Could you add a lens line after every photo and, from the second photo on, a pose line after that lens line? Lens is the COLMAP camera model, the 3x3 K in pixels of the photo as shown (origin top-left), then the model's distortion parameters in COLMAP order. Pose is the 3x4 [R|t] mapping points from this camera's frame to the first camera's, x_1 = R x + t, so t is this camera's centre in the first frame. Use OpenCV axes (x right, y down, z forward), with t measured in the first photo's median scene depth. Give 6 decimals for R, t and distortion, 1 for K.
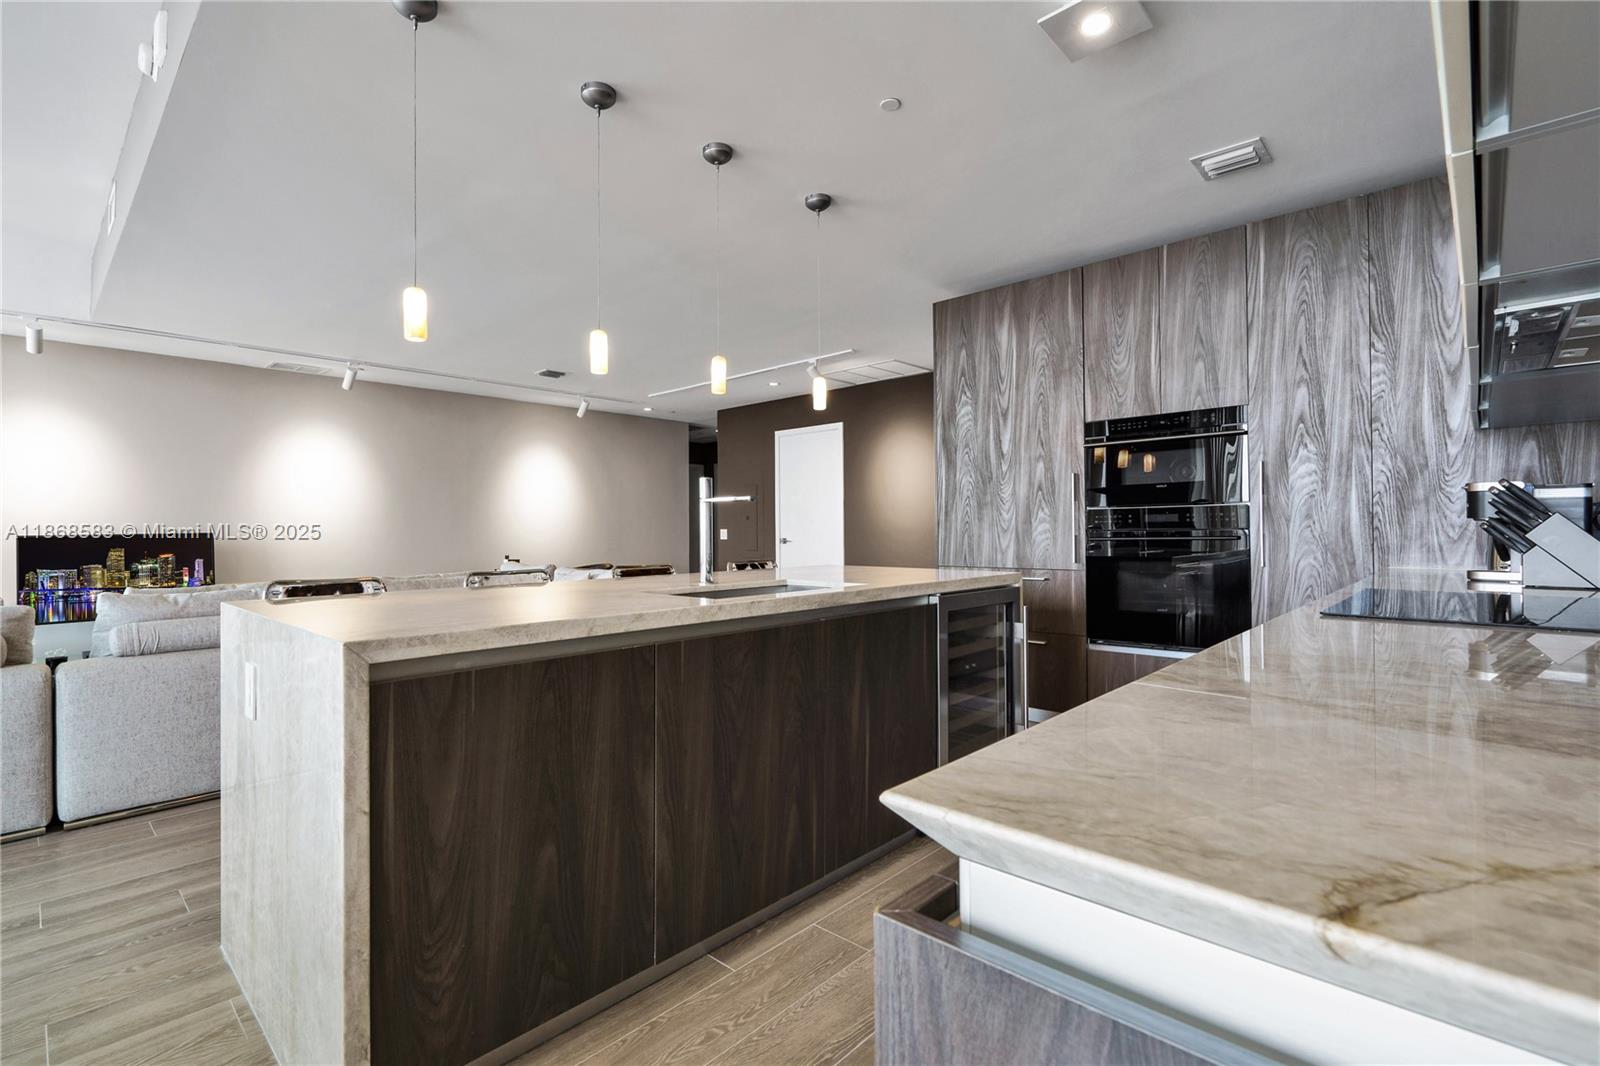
lens RADIAL K [[733.7, 0, 794.2], [0, 733.7, 540.1], [0, 0, 1]] dist [-0.000786, 0.000008]
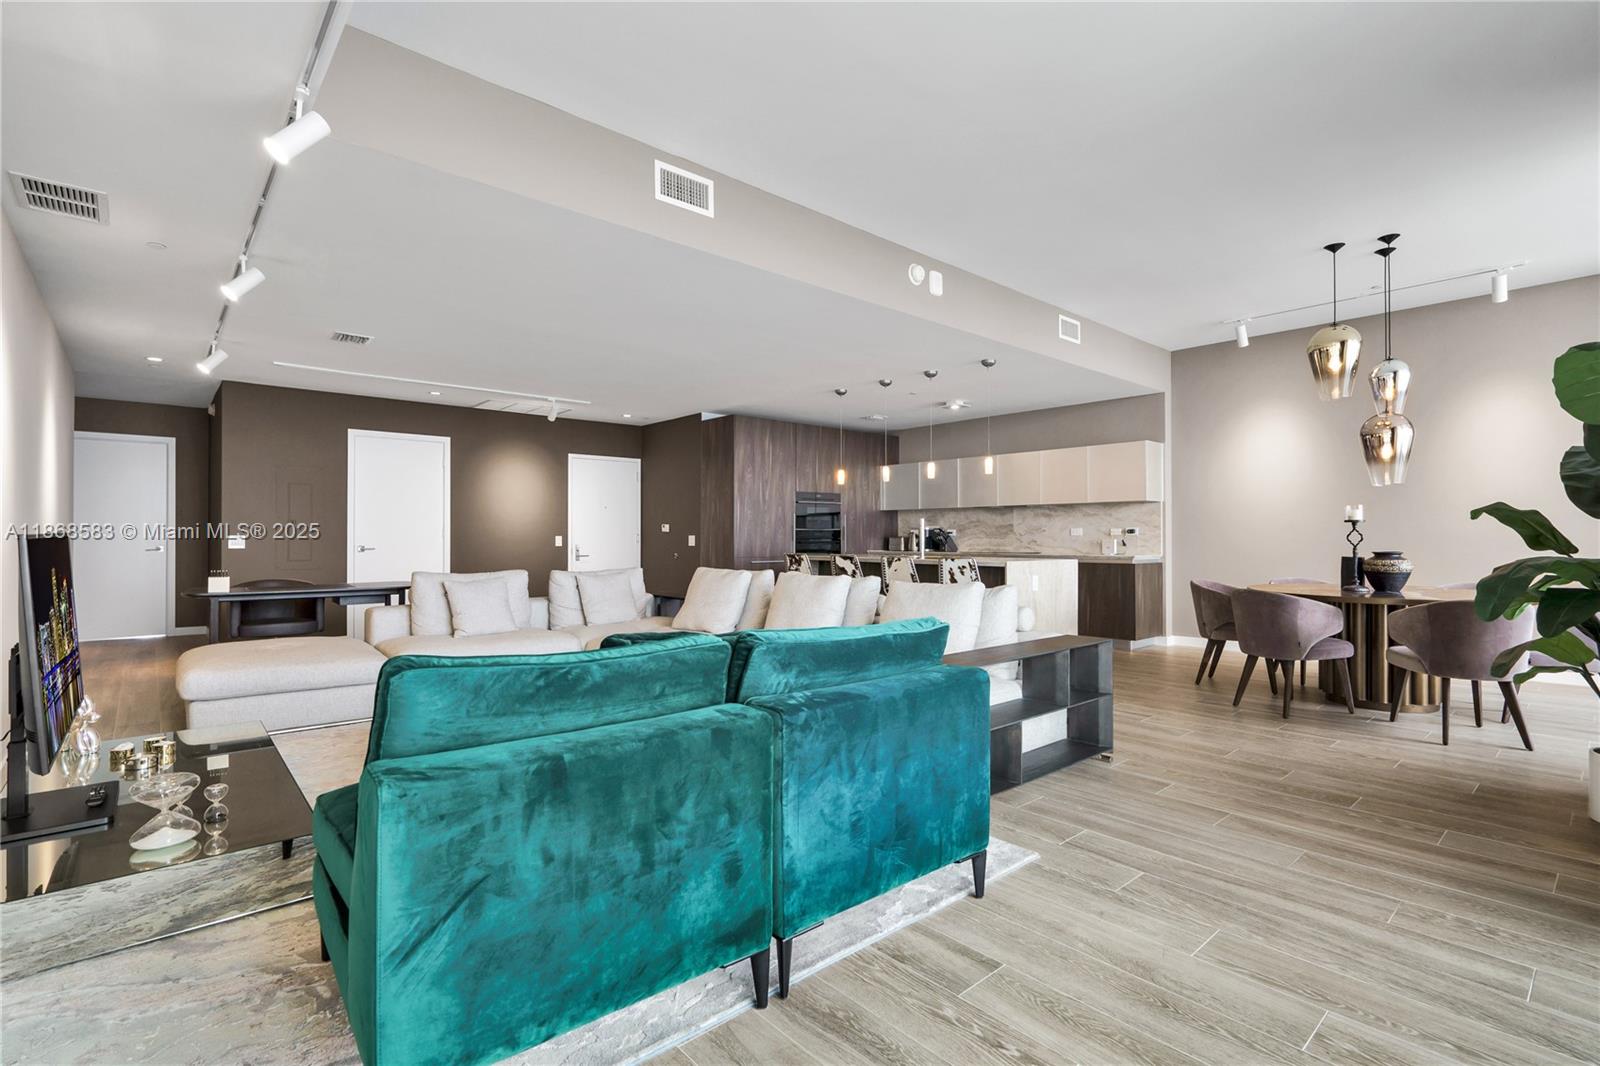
lens RADIAL K [[733.7, 0, 794.2], [0, 733.7, 540.1], [0, 0, 1]] dist [-0.000786, 0.000008]
pose [[0.097880, 0.005249, 0.995184, -1.662799], [0.014196, 0.999877, -0.006670, 0.004318], [-0.995097, 0.014781, 0.097794, 0.706116]]
